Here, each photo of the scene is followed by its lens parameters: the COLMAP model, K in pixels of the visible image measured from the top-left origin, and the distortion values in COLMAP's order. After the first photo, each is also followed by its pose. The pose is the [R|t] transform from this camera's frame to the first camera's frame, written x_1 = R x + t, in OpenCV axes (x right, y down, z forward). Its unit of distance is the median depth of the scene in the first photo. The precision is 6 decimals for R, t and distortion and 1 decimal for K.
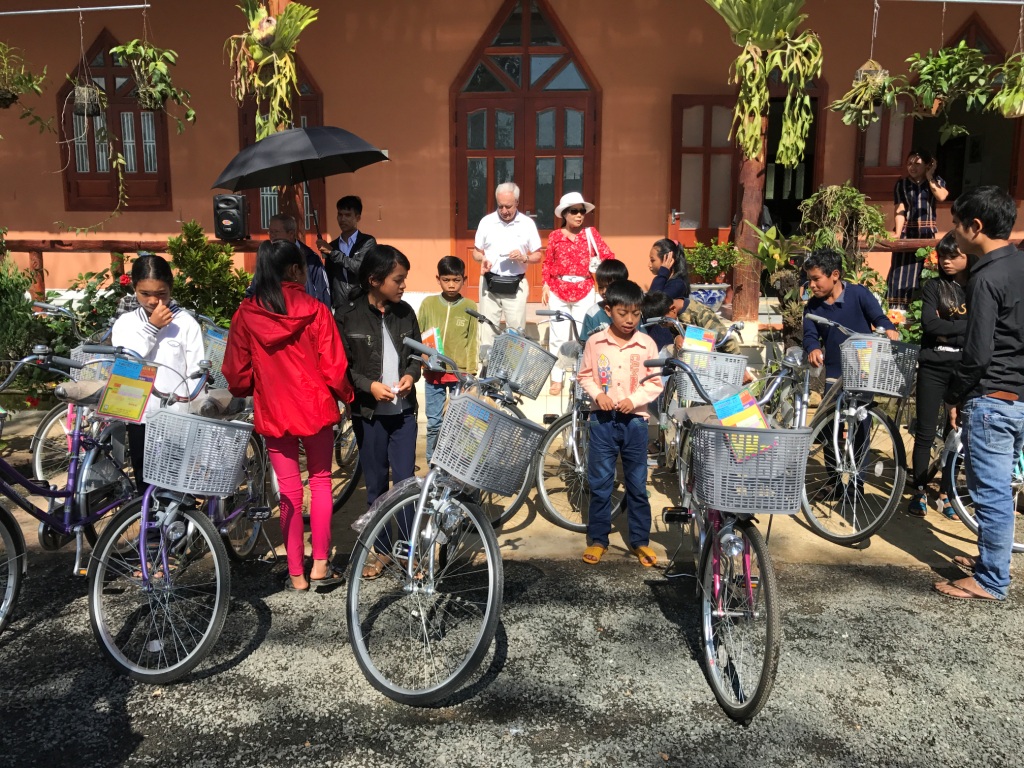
lens RADIAL K [[839.1, 0, 513.1], [0, 839.1, 383.6], [0, 0, 1]] dist [0.006145, 0.004433]
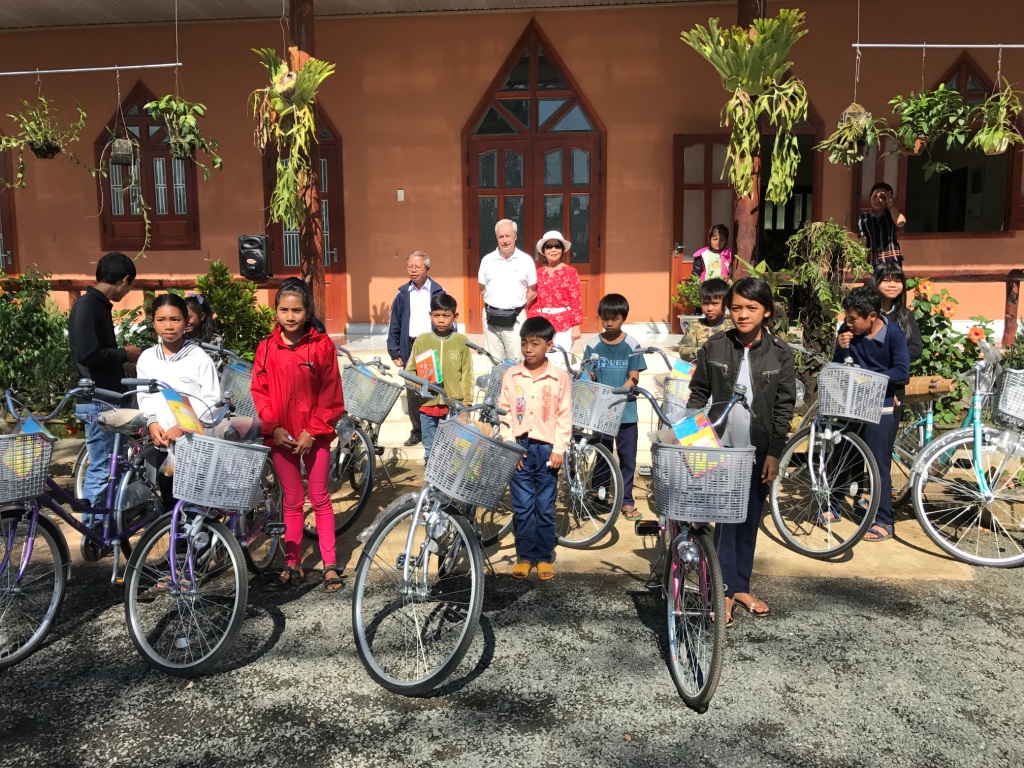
lens RADIAL K [[839.1, 0, 512.4], [0, 839.1, 386.0], [0, 0, 1]] dist [0.001361, 0.007100]
pose [[0.999554, -0.006264, -0.029213, 0.023866], [0.005359, 0.999506, -0.030978, 0.001337], [0.029392, 0.030808, 0.999093, -0.056464]]
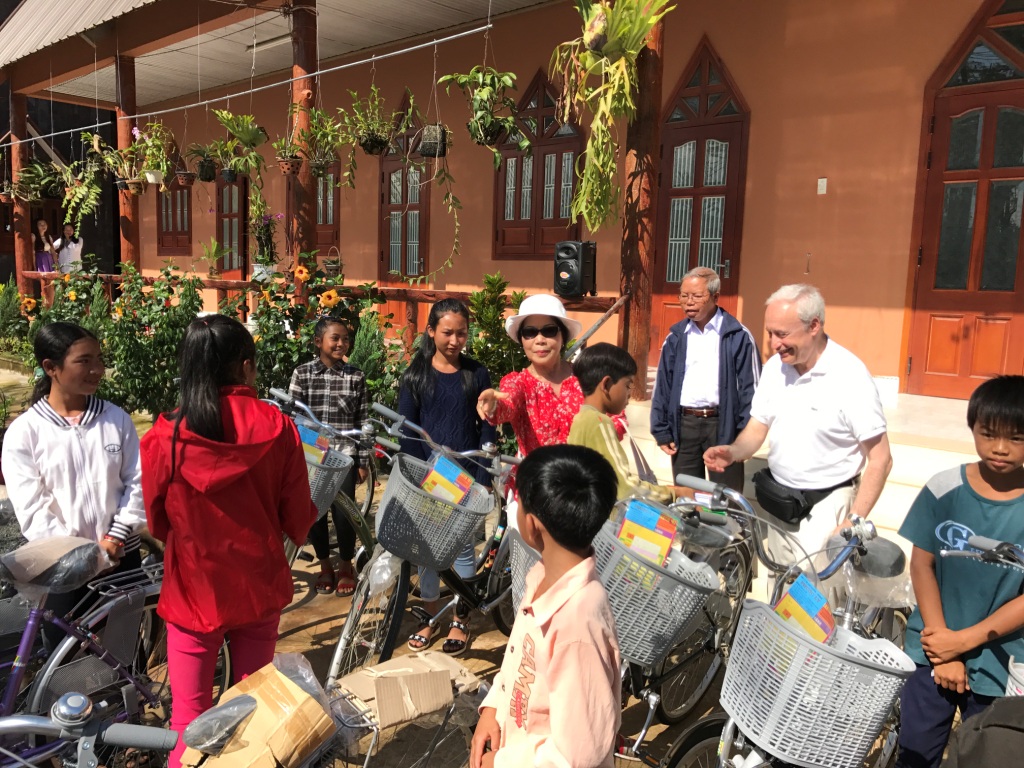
lens RADIAL K [[838.7, 0, 513.2], [0, 838.7, 384.0], [0, 0, 1]] dist [0.049392, -0.078755]
pose [[0.778179, 0.097520, -0.620425, 0.160660], [-0.129682, 0.991532, -0.006804, -0.085318], [0.614508, 0.085753, 0.784236, 0.385546]]
